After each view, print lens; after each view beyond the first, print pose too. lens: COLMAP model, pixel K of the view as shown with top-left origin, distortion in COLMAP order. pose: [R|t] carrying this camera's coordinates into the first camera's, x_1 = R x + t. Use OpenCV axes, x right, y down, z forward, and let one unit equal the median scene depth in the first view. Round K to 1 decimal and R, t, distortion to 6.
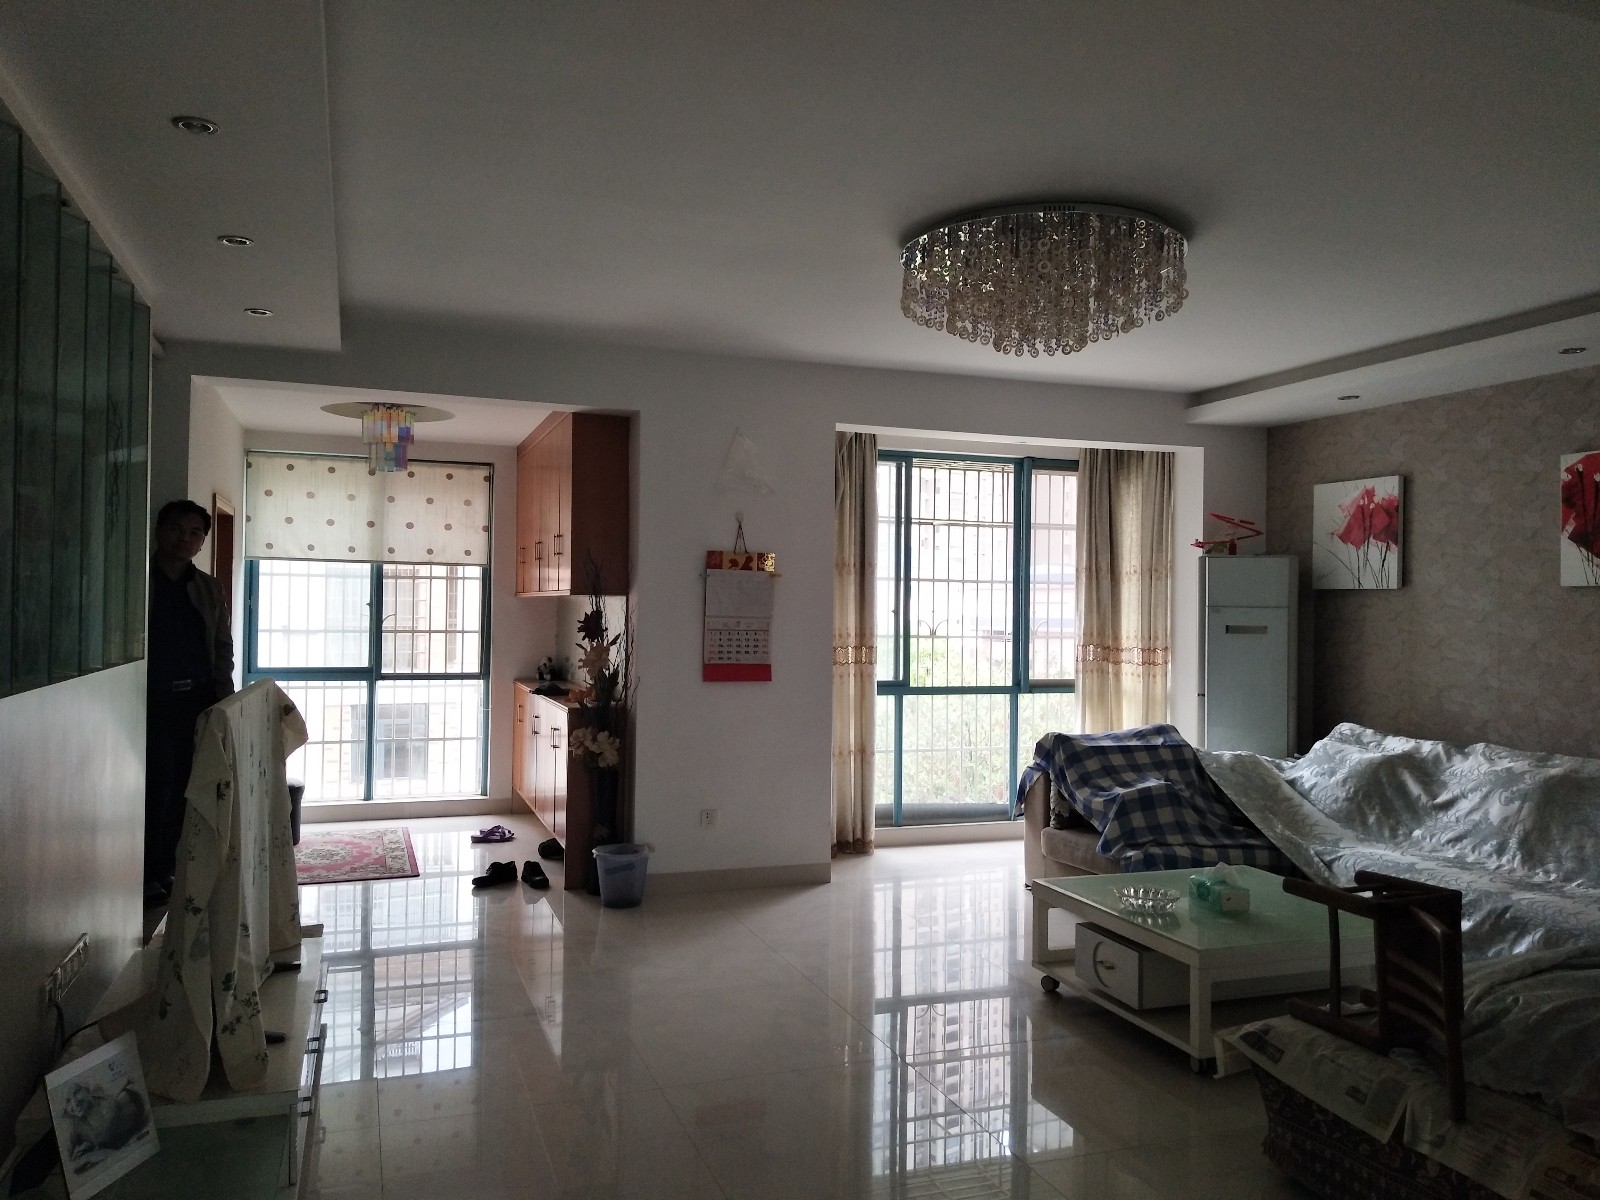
lens RADIAL K [[1221.9, 0, 800.0], [0, 1221.9, 600.0], [0, 0, 1]] dist [0.086332, 0.001234]
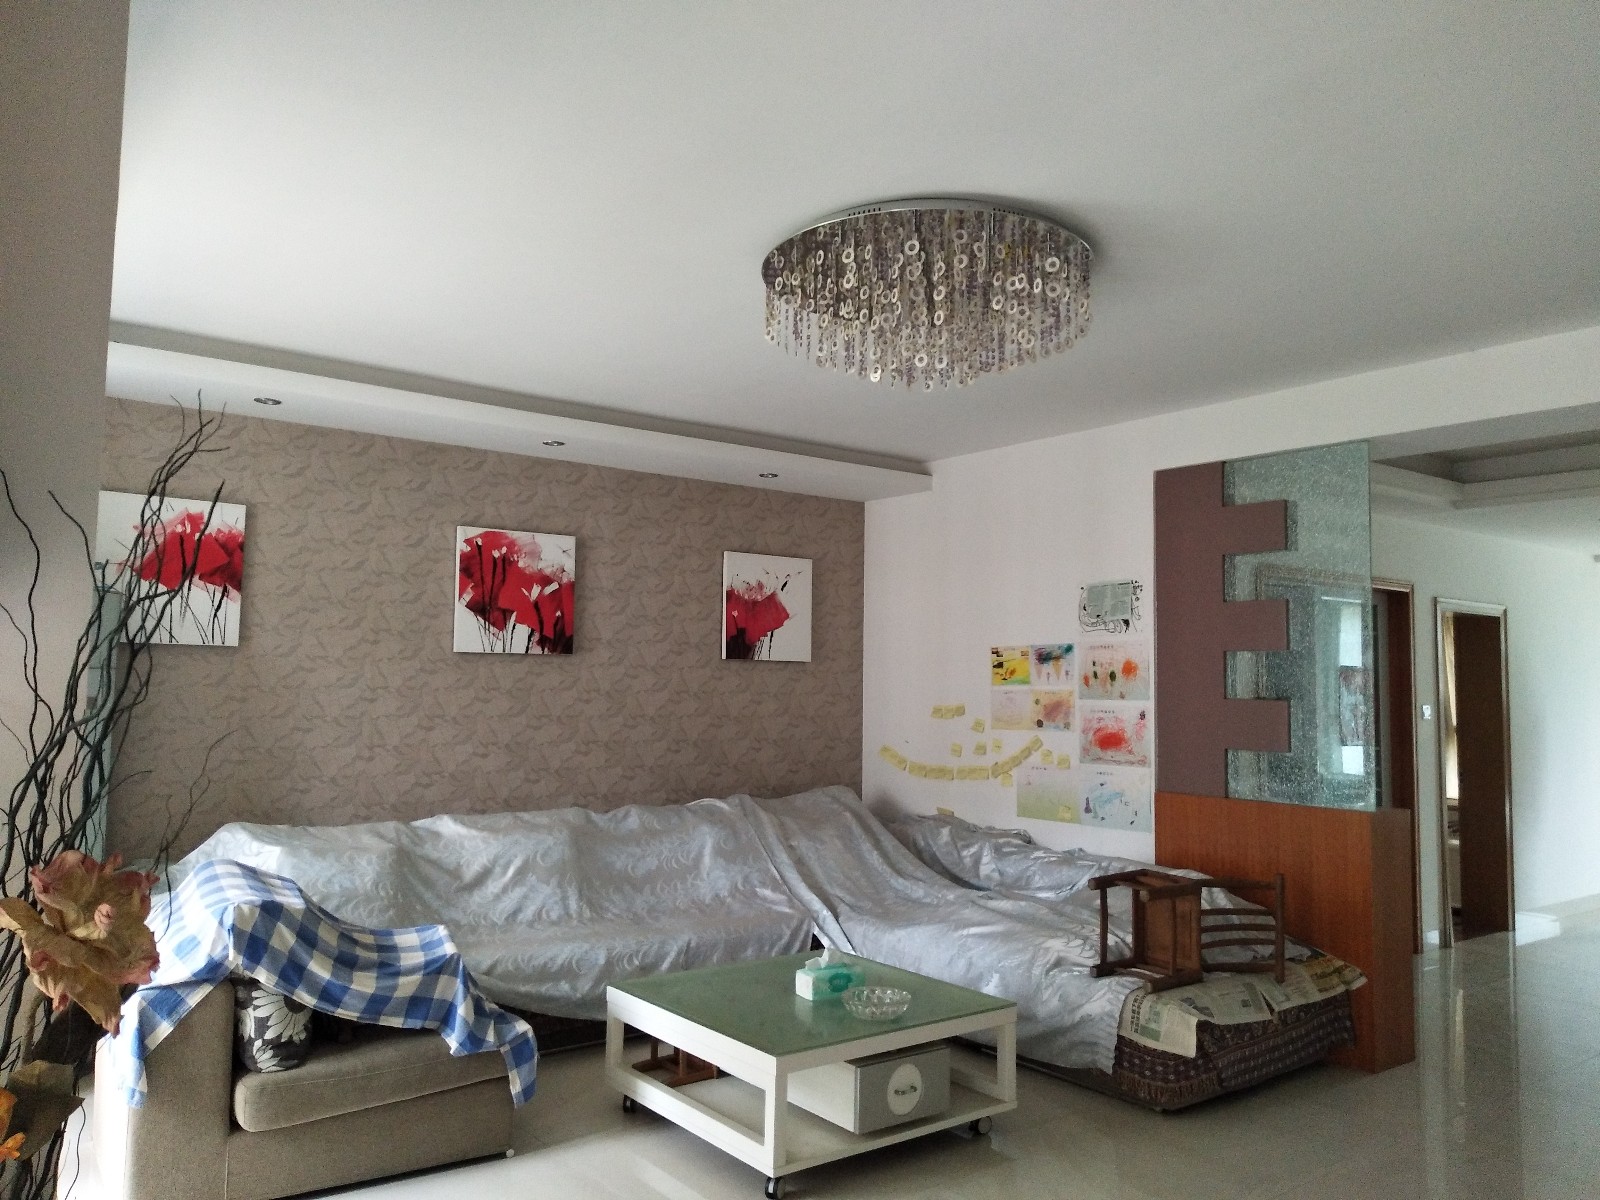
lens RADIAL K [[1221.5, 0, 800.0], [0, 1221.5, 600.0], [0, 0, 1]] dist [0.003665, 0.002230]
pose [[-0.313120, 0.052200, 0.948278, -0.408012], [-0.022596, 0.997796, -0.062387, 0.002634], [-0.949445, -0.040962, -0.311251, 0.971789]]
